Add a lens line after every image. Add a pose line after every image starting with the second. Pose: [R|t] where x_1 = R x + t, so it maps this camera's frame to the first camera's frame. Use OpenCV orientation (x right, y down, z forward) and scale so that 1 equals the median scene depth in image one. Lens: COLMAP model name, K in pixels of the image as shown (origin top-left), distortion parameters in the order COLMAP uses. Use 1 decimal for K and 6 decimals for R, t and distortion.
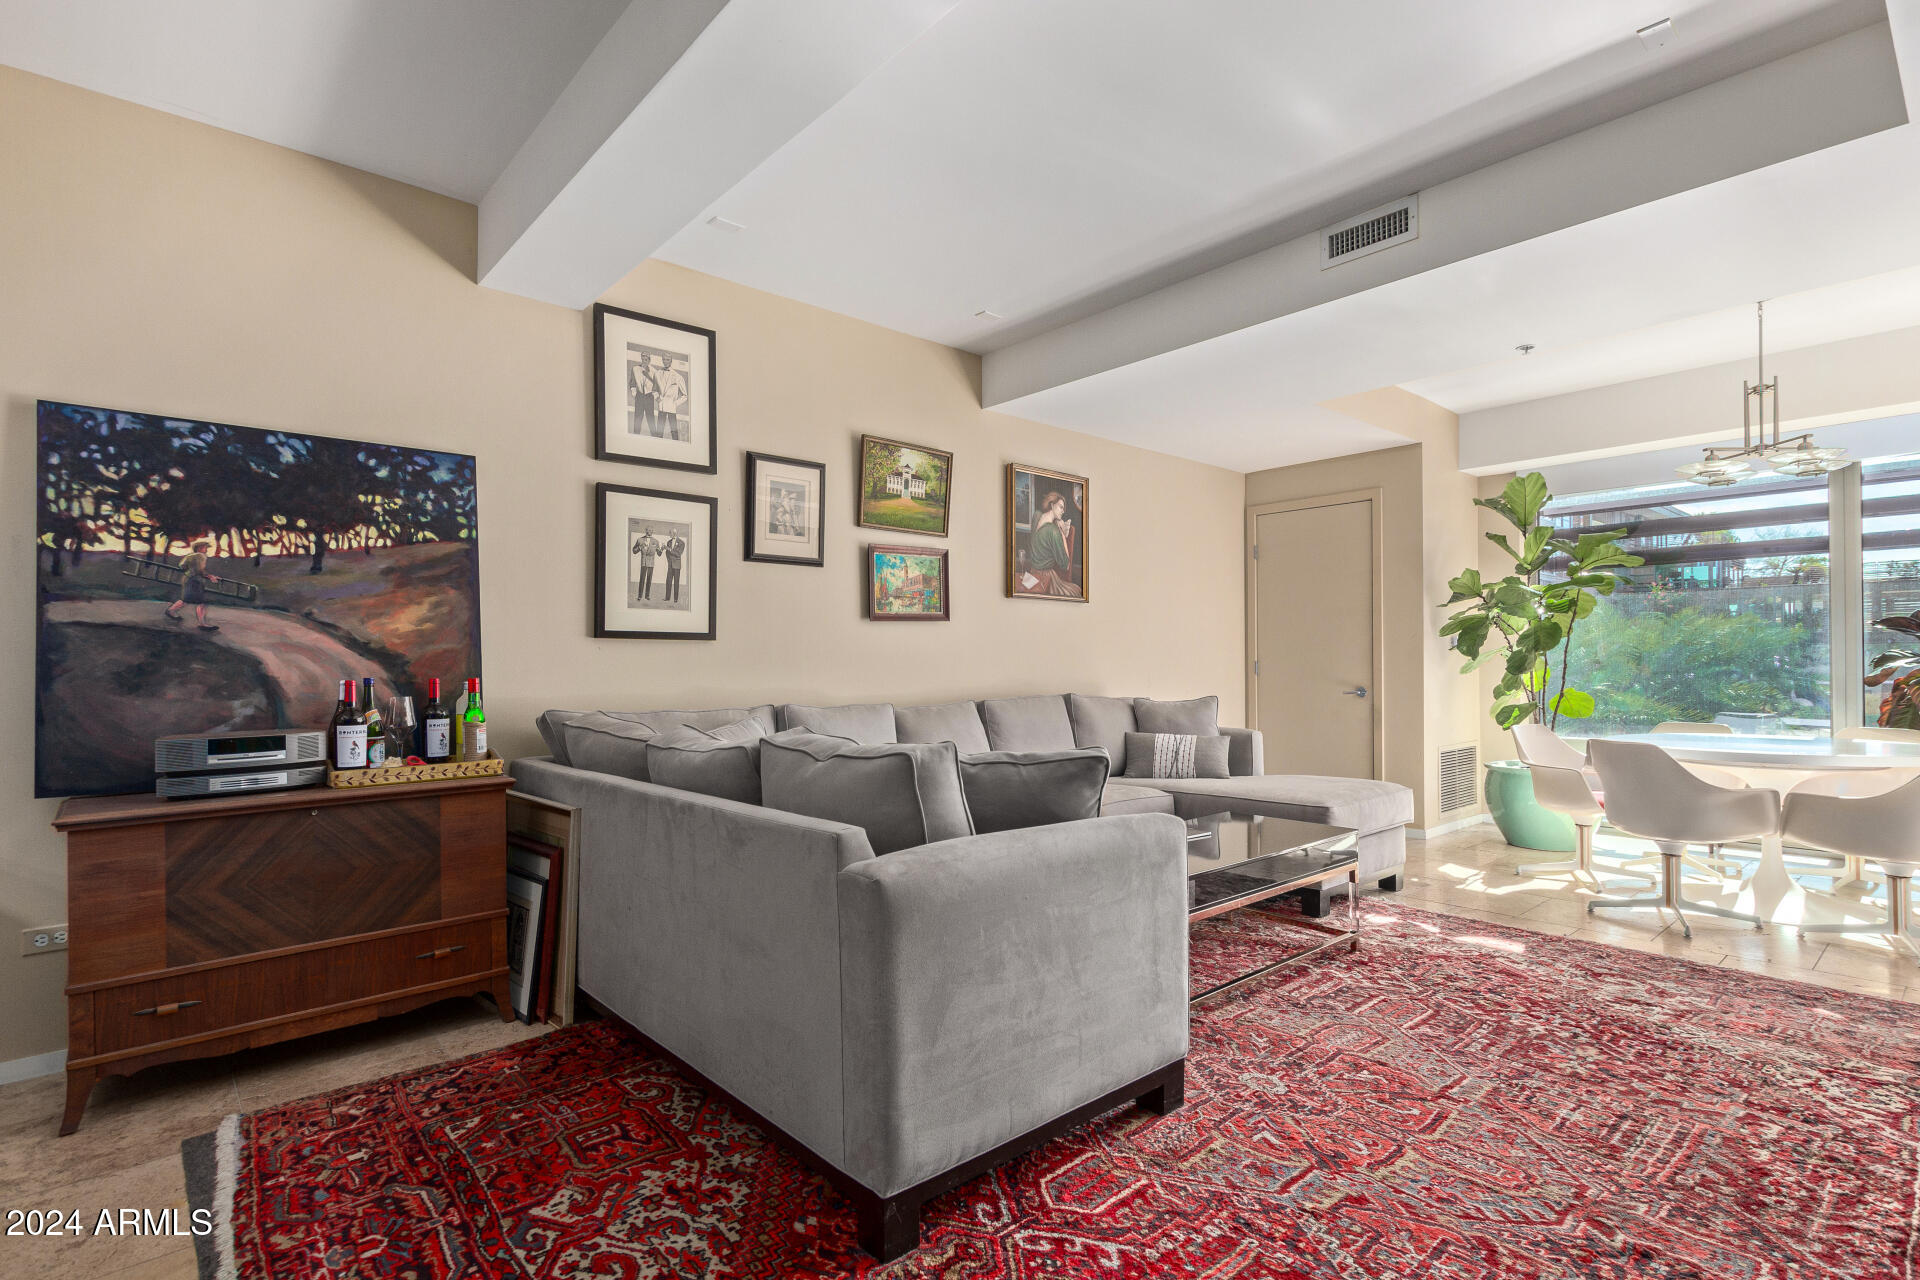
lens RADIAL K [[926.5, 0, 964.3], [0, 926.5, 654.1], [0, 0, 1]] dist [0.011361, -0.004006]
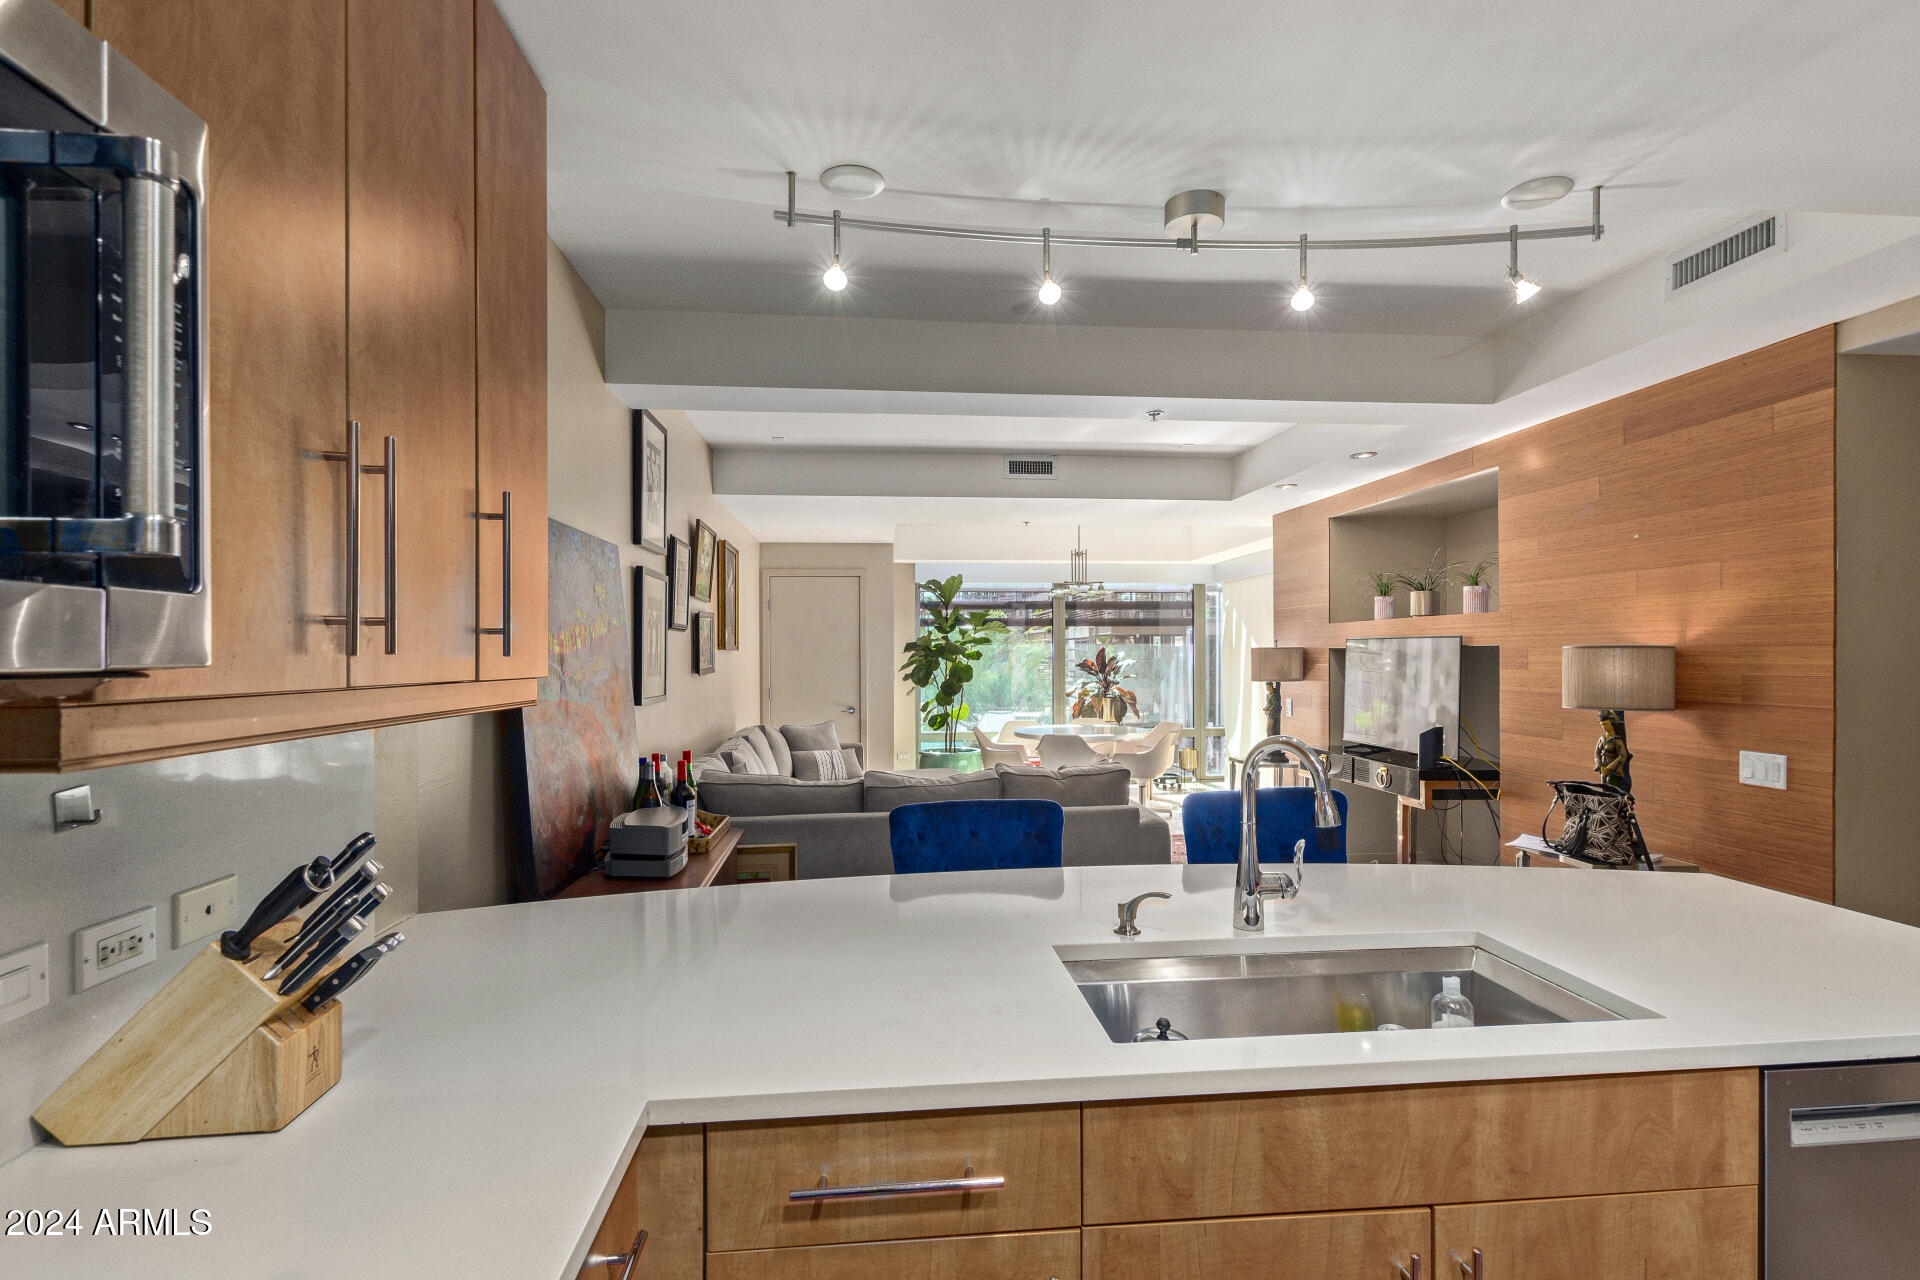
lens RADIAL K [[926.5, 0, 960.9], [0, 926.5, 649.7], [0, 0, 1]] dist [0.011361, -0.004006]
pose [[0.589376, 0.005285, 0.807841, -1.037643], [-0.006119, 0.999979, -0.002078, -0.082500], [-0.807836, -0.003719, 0.589396, 0.031998]]
